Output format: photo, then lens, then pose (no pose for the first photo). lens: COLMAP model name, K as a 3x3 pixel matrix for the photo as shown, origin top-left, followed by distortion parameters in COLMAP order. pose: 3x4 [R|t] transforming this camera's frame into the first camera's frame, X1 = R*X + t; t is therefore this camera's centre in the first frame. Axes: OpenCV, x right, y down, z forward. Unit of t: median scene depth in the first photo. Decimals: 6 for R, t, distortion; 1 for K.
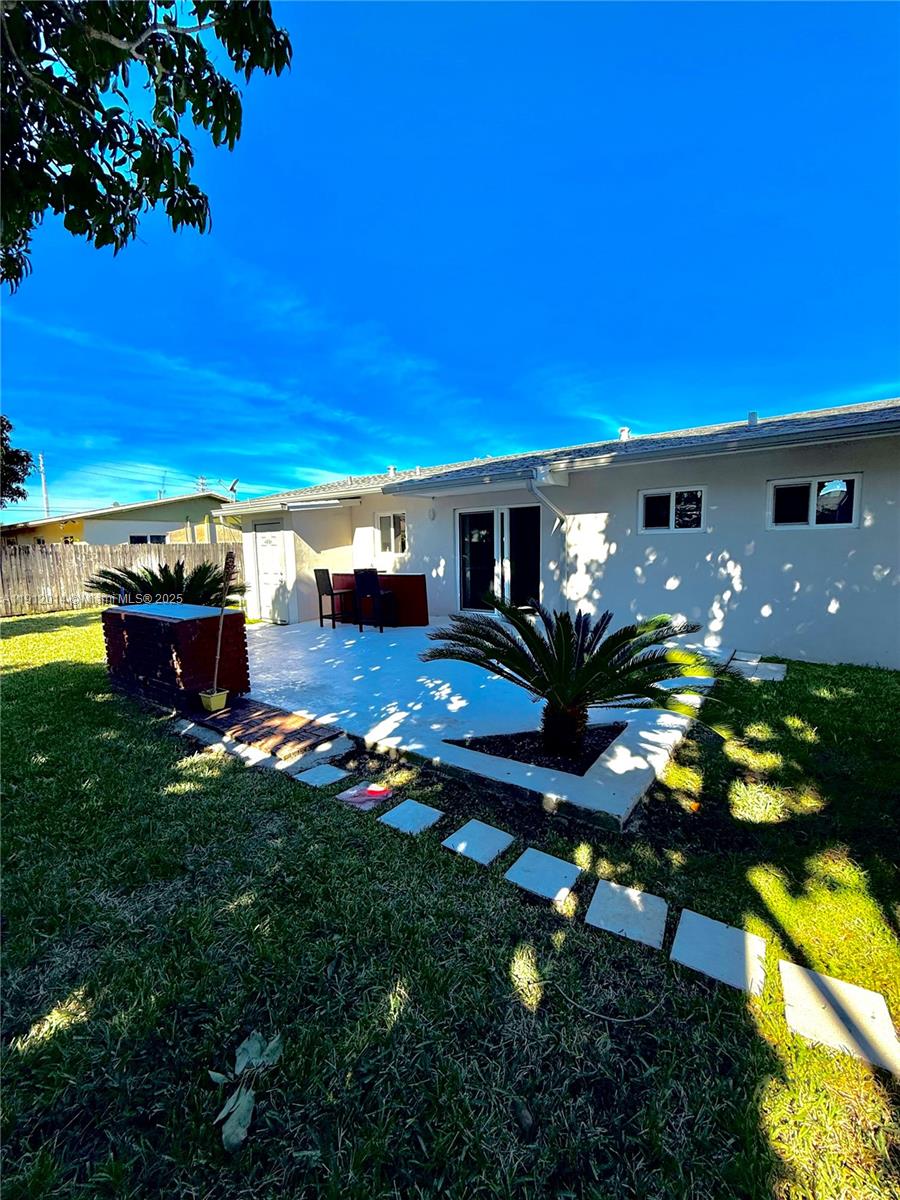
lens RADIAL K [[478.9, 0, 440.0], [0, 478.9, 599.8], [0, 0, 1]] dist [0.001118, -0.000808]
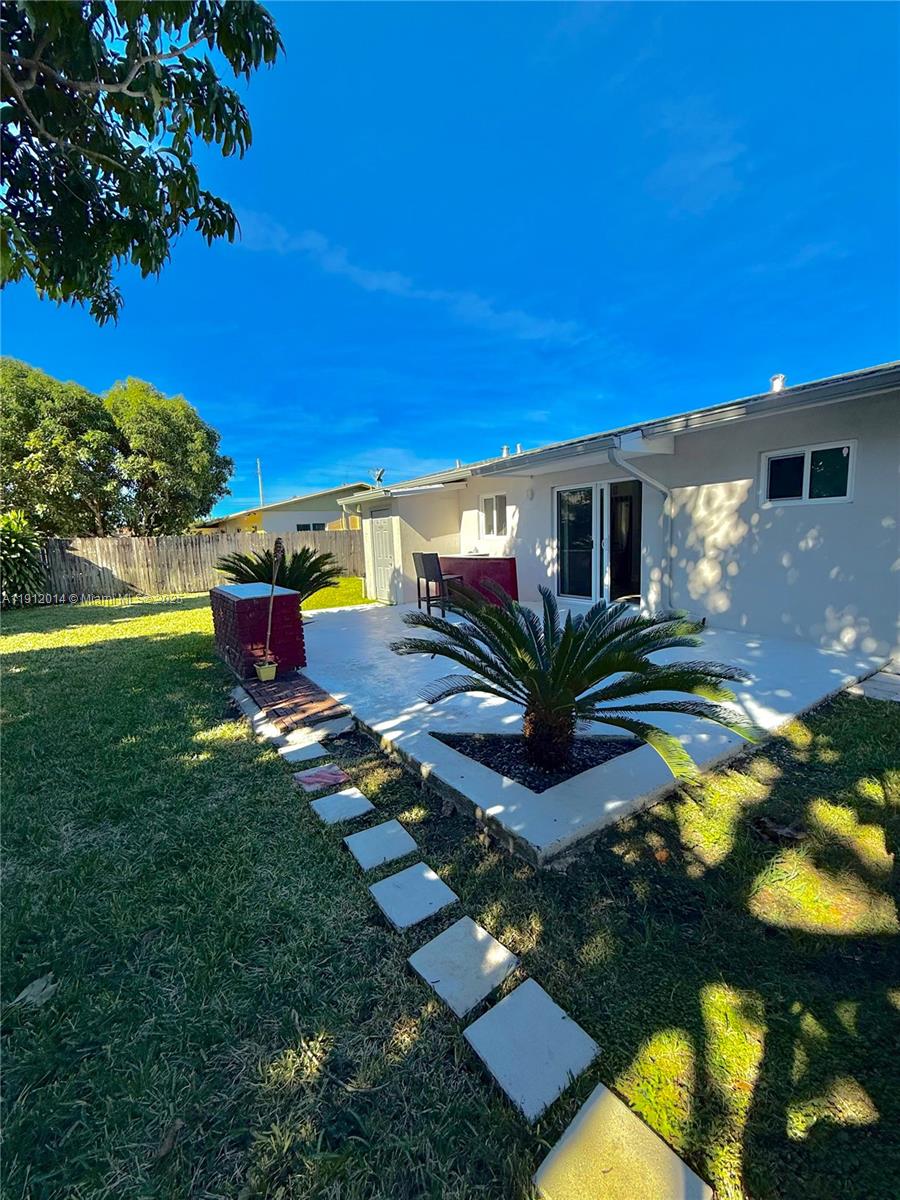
lens RADIAL K [[478.9, 0, 453.1], [0, 478.9, 596.4], [0, 0, 1]] dist [0.001118, -0.000808]
pose [[0.943354, 0.026652, -0.330716, 0.165117], [-0.017638, 0.999387, 0.030228, -0.002826], [0.331319, -0.022683, 0.943246, 0.057658]]
